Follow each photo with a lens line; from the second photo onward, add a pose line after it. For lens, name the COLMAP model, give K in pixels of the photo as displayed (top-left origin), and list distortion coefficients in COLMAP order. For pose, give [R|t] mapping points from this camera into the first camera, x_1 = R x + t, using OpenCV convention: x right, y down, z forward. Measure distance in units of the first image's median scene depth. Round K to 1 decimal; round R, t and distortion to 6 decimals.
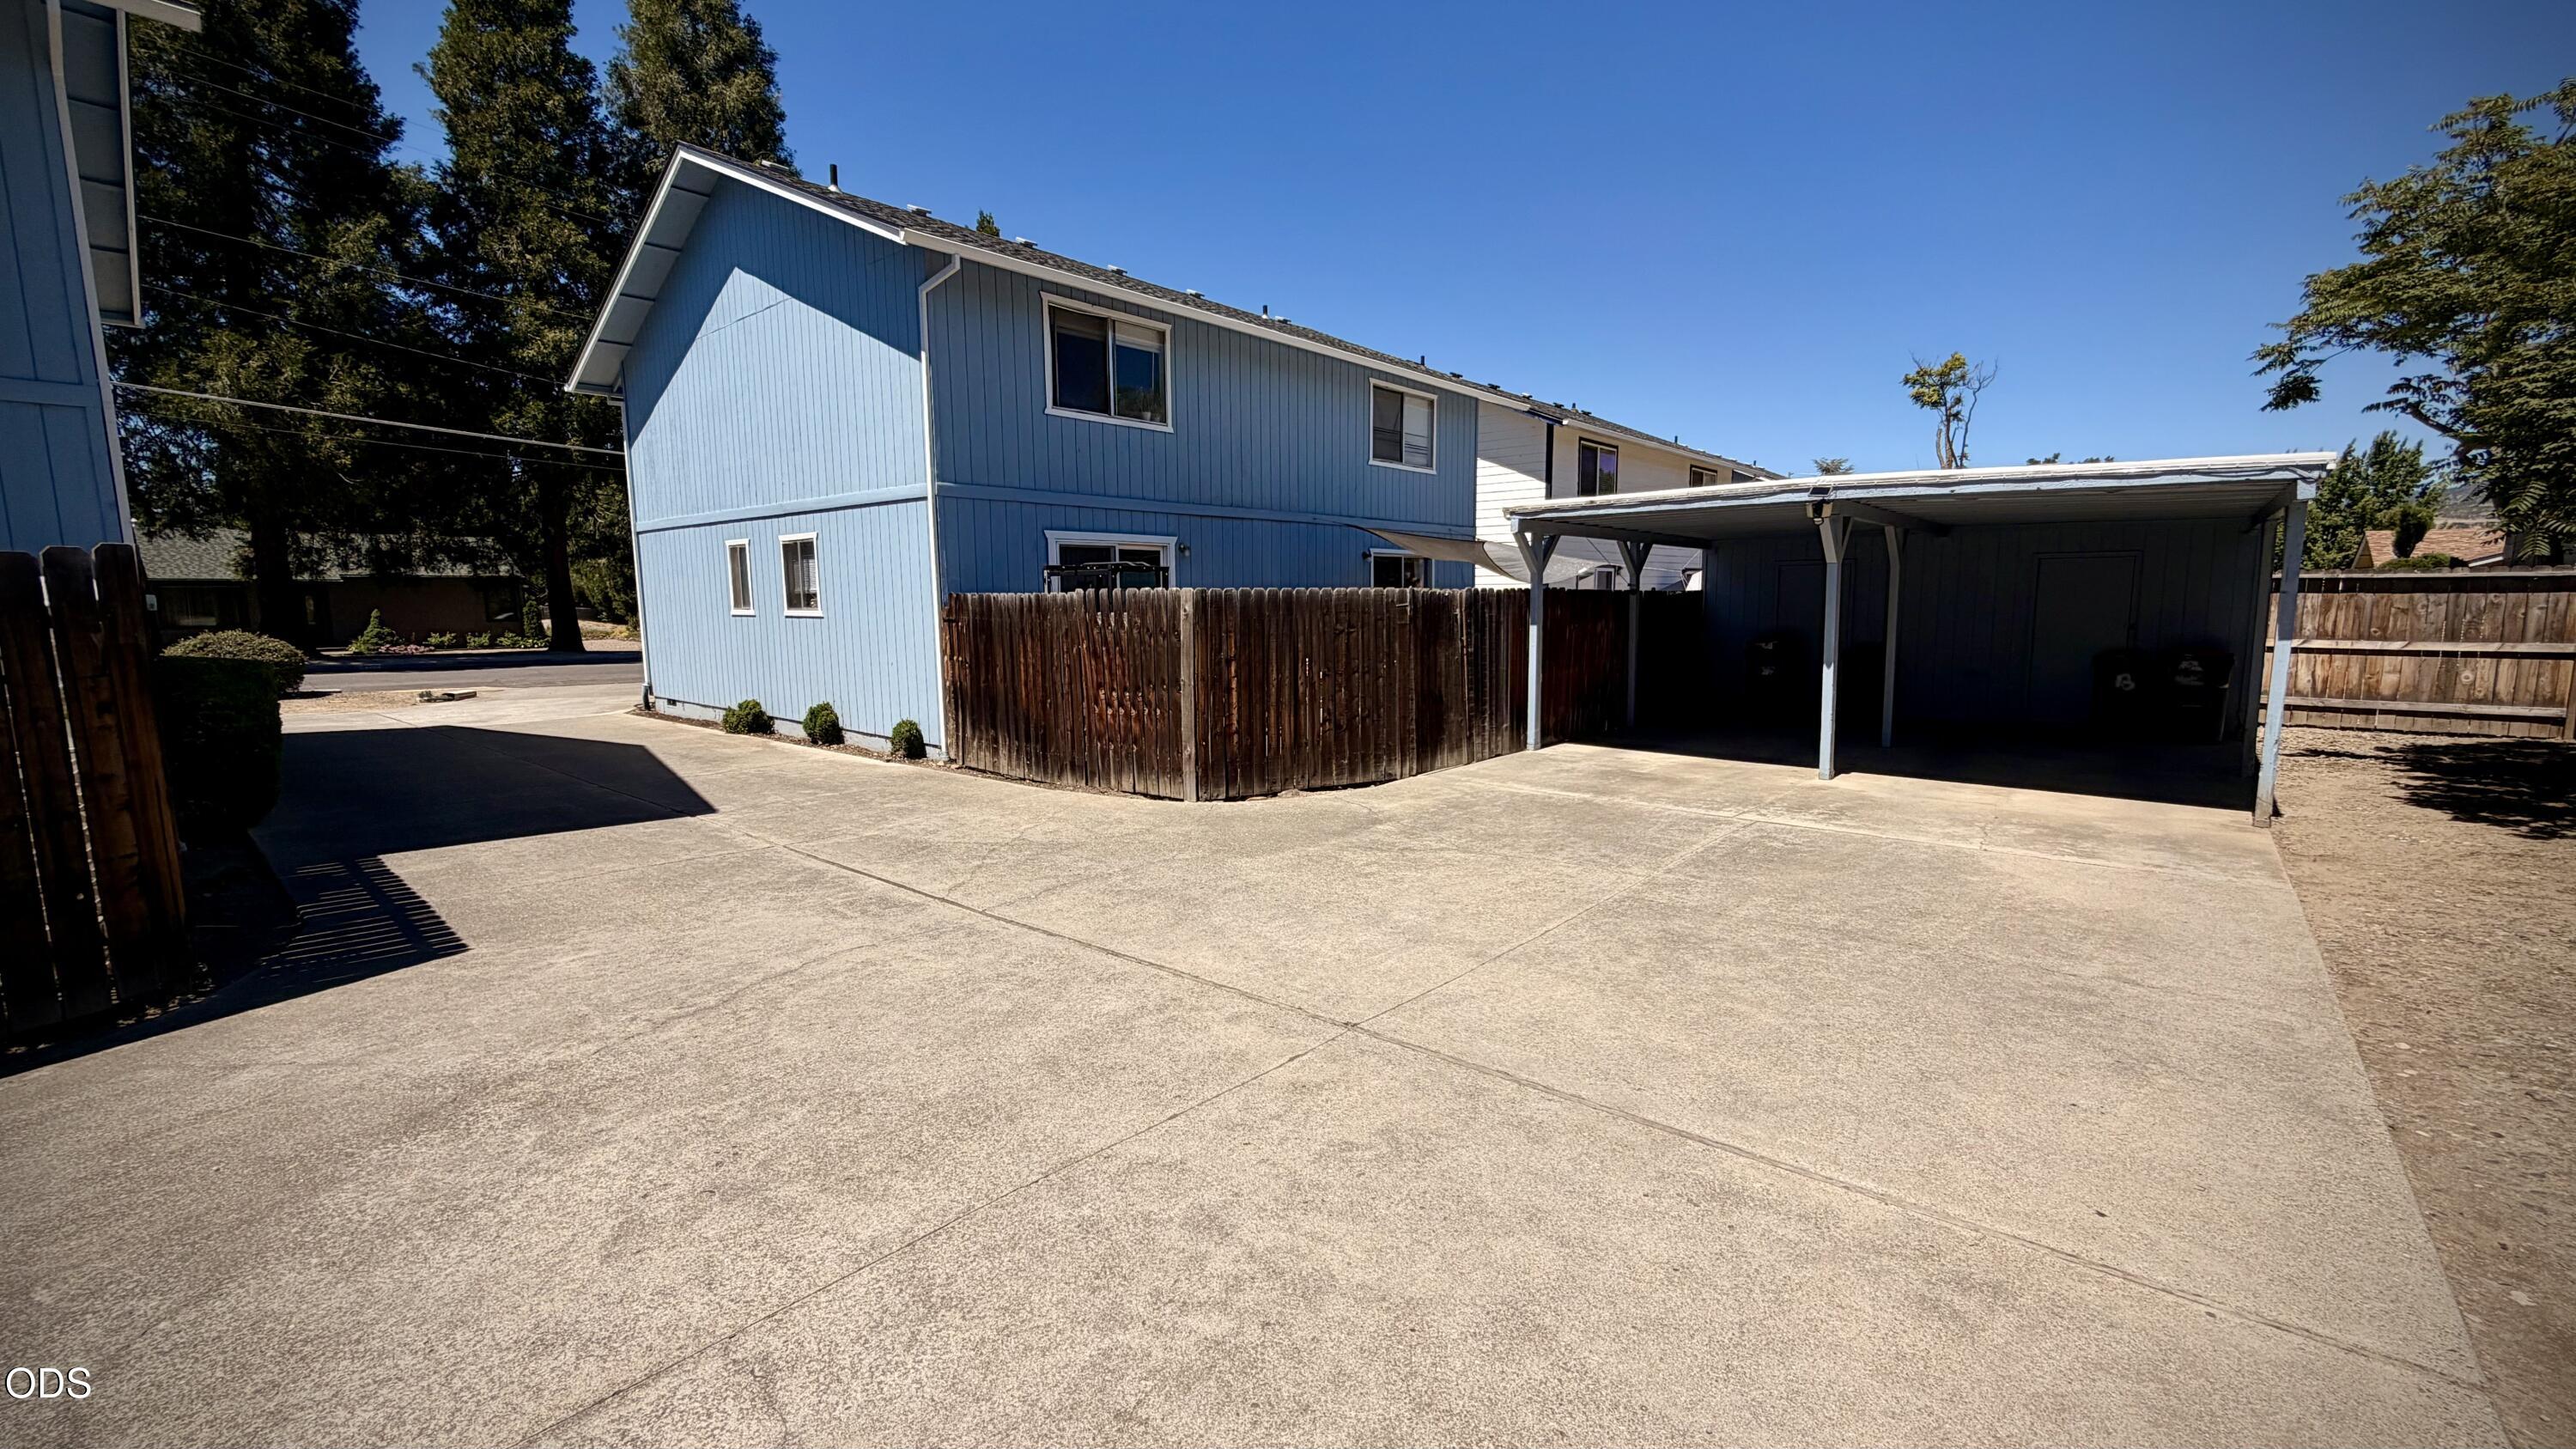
lens RADIAL K [[1044.2, 0, 1281.9], [0, 1044.2, 729.8], [0, 0, 1]] dist [0.003391, 0.001123]
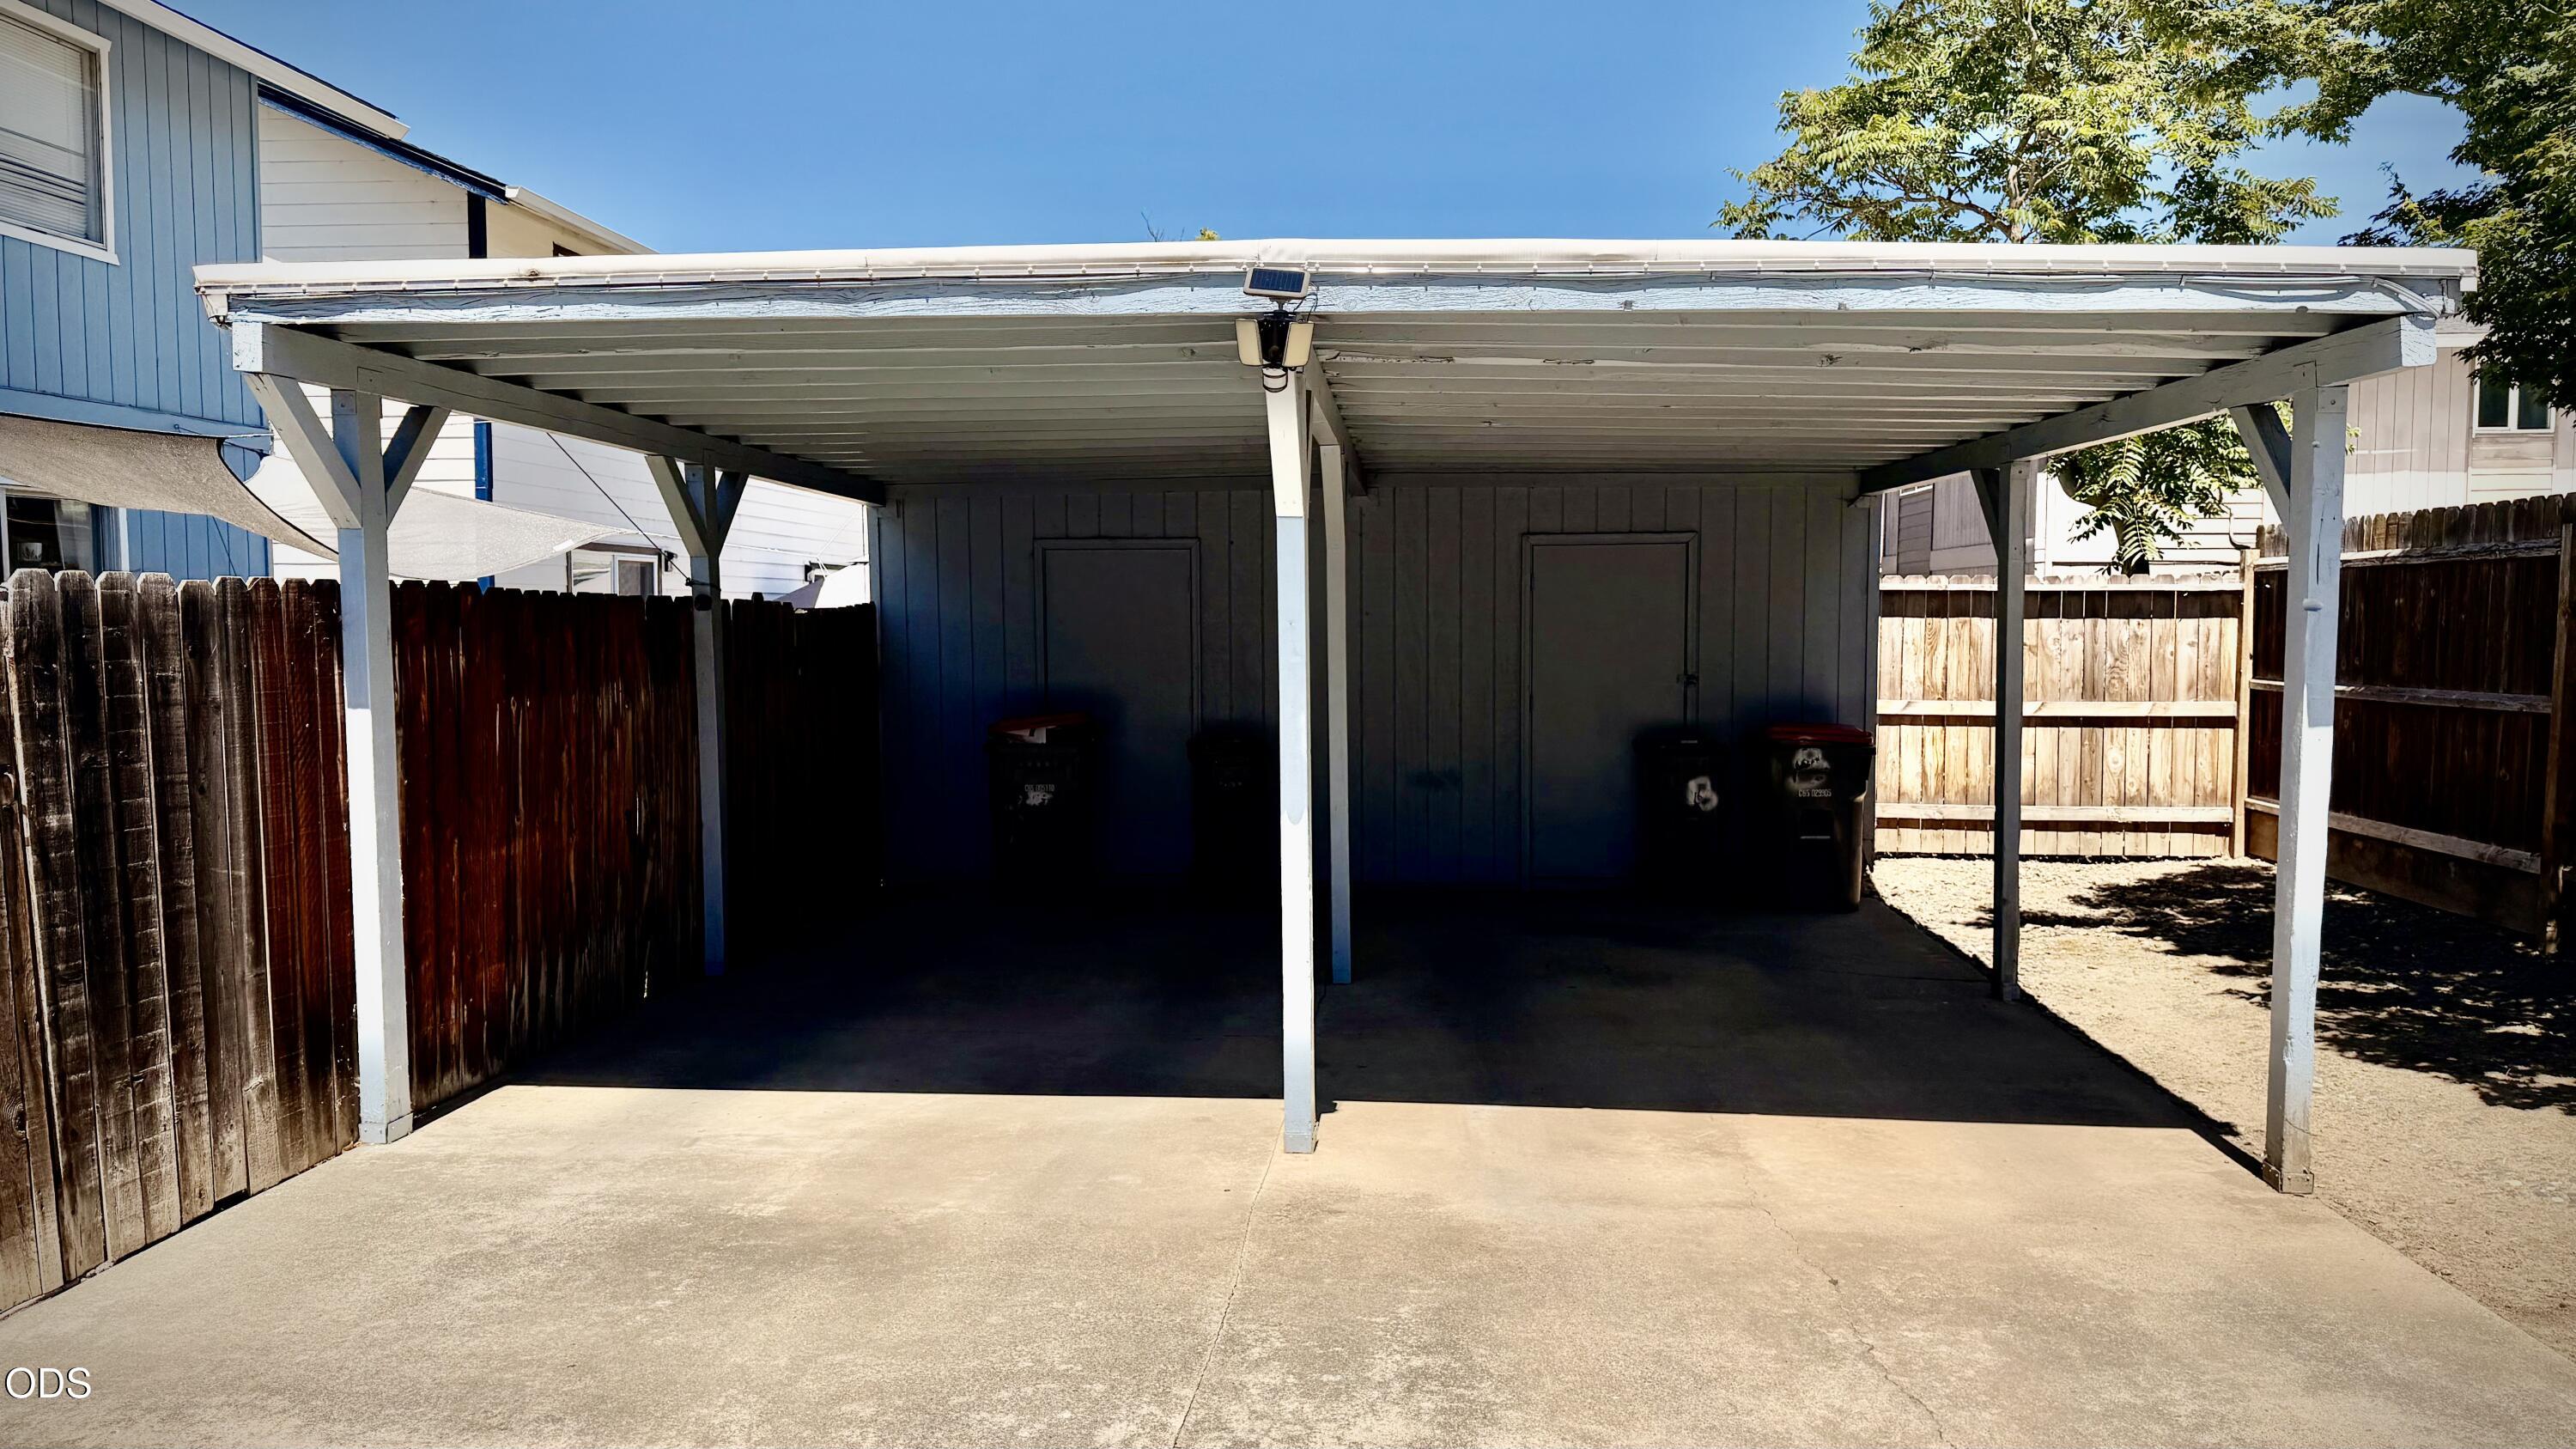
lens RADIAL K [[1836.8, 0, 1296.2], [0, 1836.8, 730.8], [0, 0, 1]] dist [0.074066, -0.092375]
pose [[0.807652, -0.029818, 0.588905, 0.147249], [0.069679, 0.996549, -0.045102, -0.053037], [-0.585528, 0.077462, 0.806943, 0.436659]]
